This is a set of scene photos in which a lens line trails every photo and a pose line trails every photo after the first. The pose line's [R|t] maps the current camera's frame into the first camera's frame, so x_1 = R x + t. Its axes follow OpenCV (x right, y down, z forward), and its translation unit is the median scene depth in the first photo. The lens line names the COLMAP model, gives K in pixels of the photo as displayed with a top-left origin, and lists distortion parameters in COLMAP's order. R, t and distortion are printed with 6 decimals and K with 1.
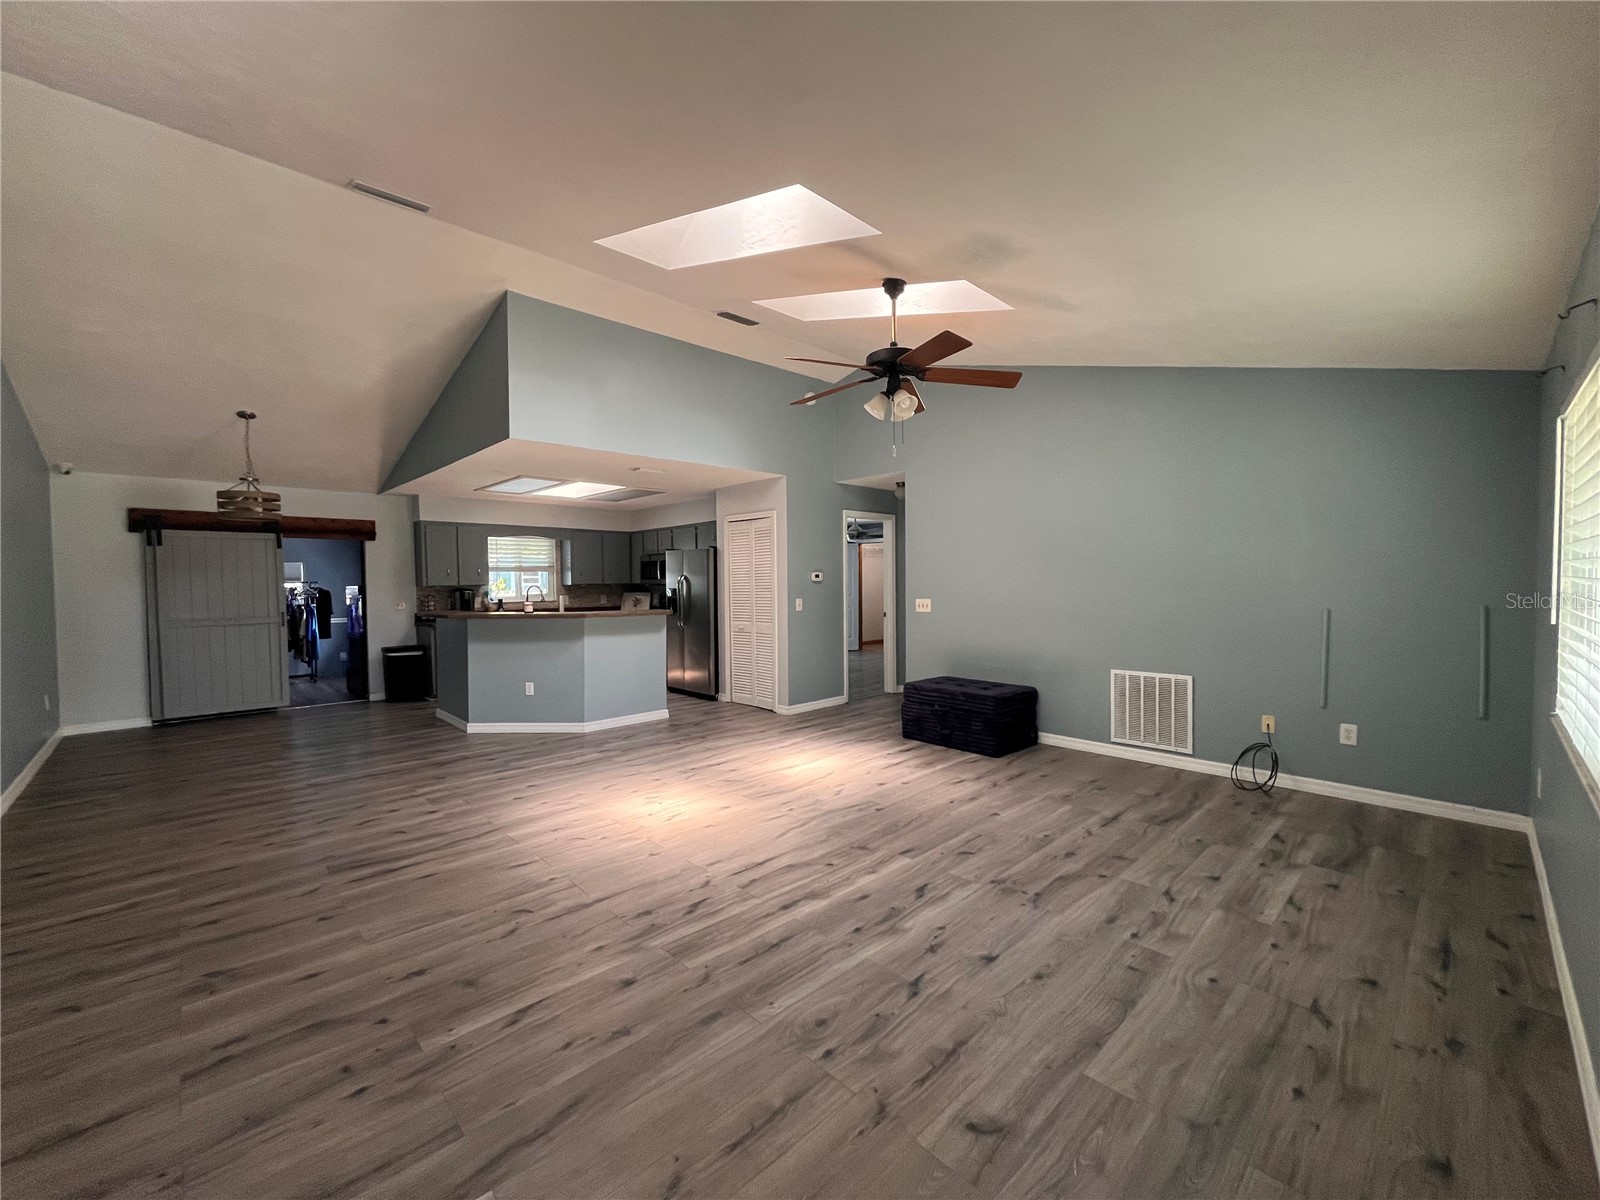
lens RADIAL K [[647.7, 0, 799.3], [0, 647.7, 592.9], [0, 0, 1]] dist [-0.008020, 0.000329]
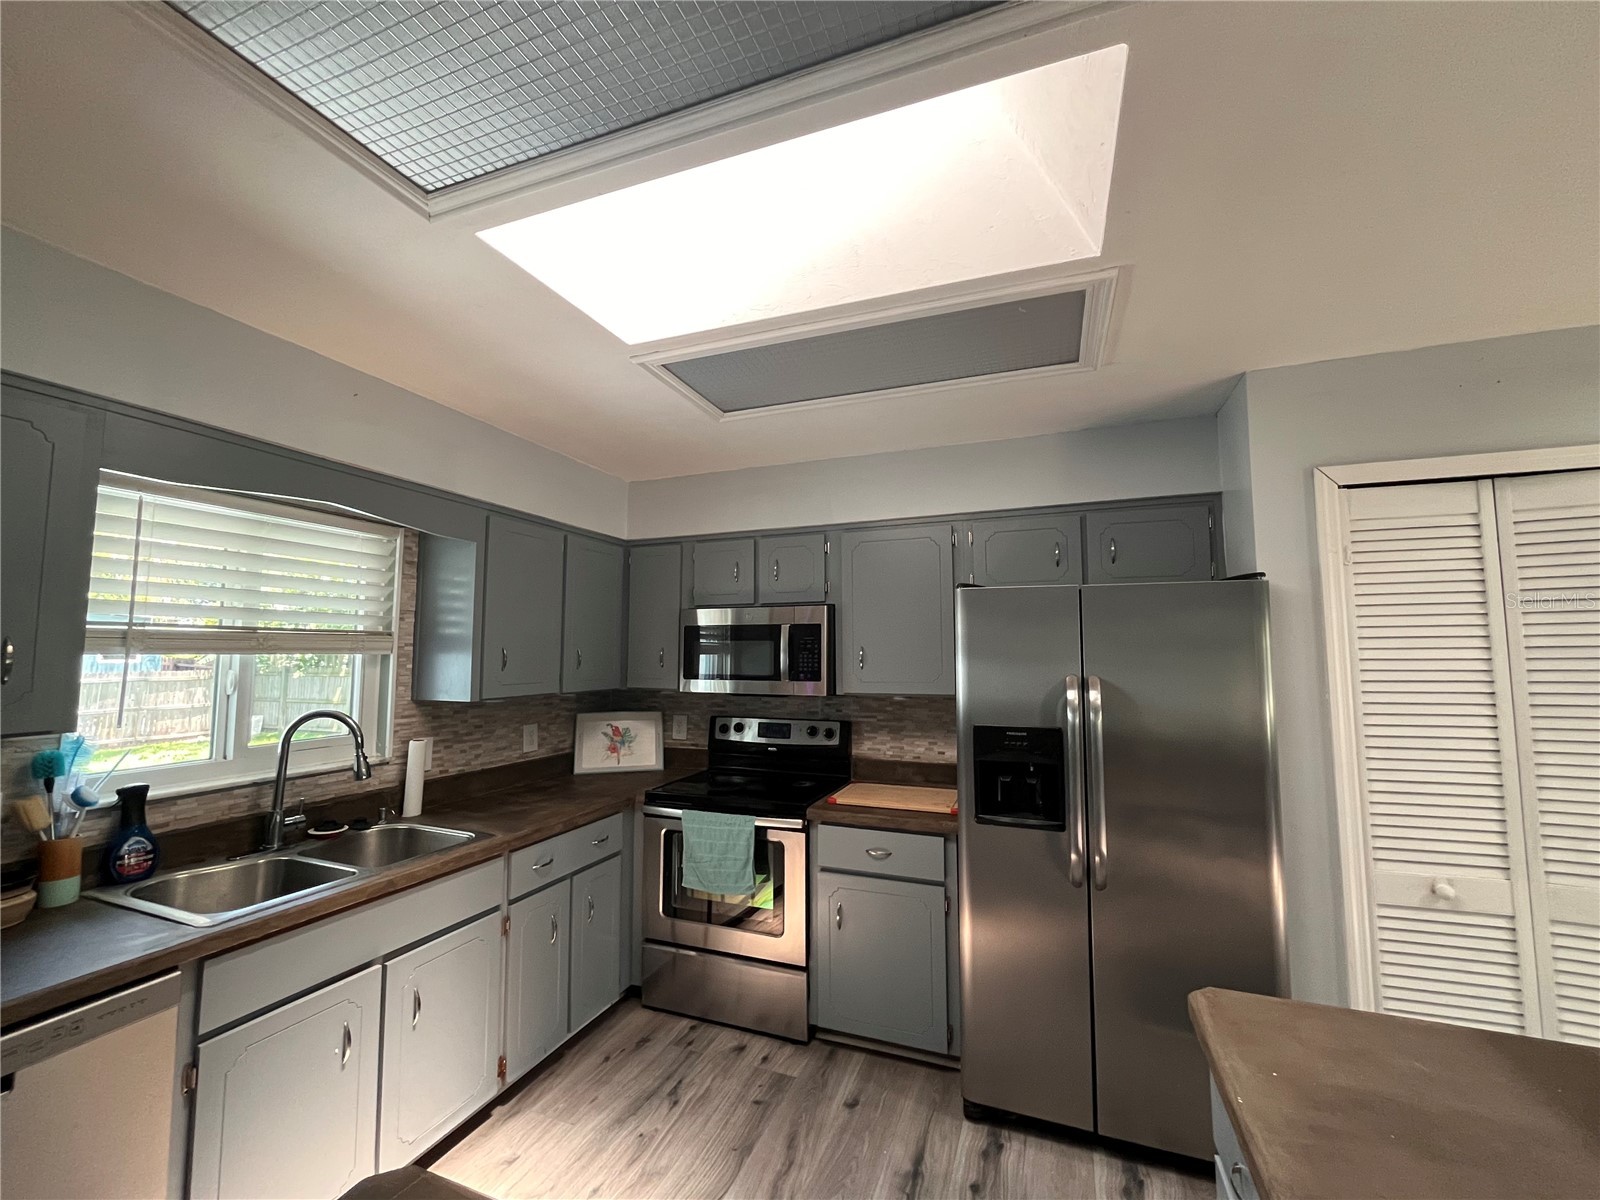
lens RADIAL K [[647.7, 0, 800.9], [0, 647.7, 600.6], [0, 0, 1]] dist [-0.008020, 0.000329]
pose [[0.897300, 0.047532, 0.438855, -0.505090], [-0.001561, 0.994521, -0.104526, -0.038659], [-0.441419, 0.093106, 0.892458, 0.994234]]
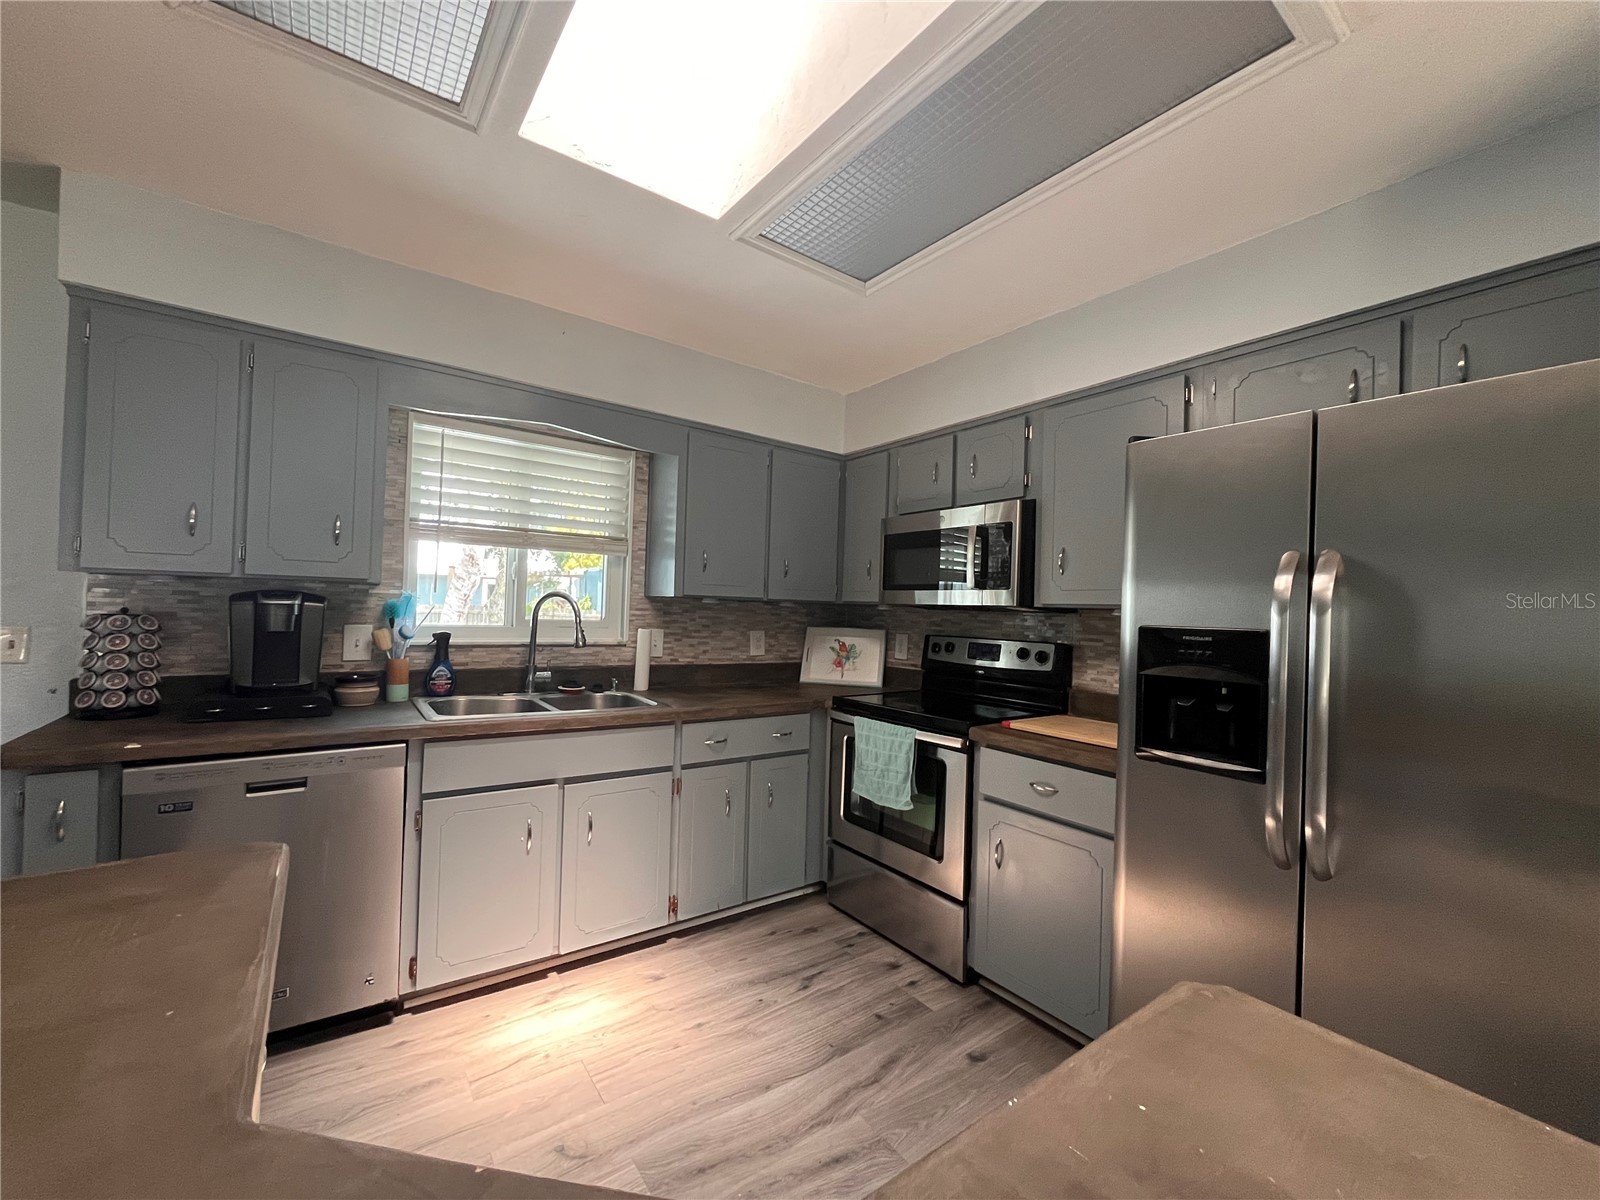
lens RADIAL K [[647.7, 0, 806.7], [0, 647.7, 602.3], [0, 0, 1]] dist [-0.008020, 0.000329]
pose [[0.992782, 0.043225, -0.111877, -0.365628], [-0.046997, 0.998405, -0.031299, -0.003835], [0.110345, 0.036331, 0.993229, 1.001349]]
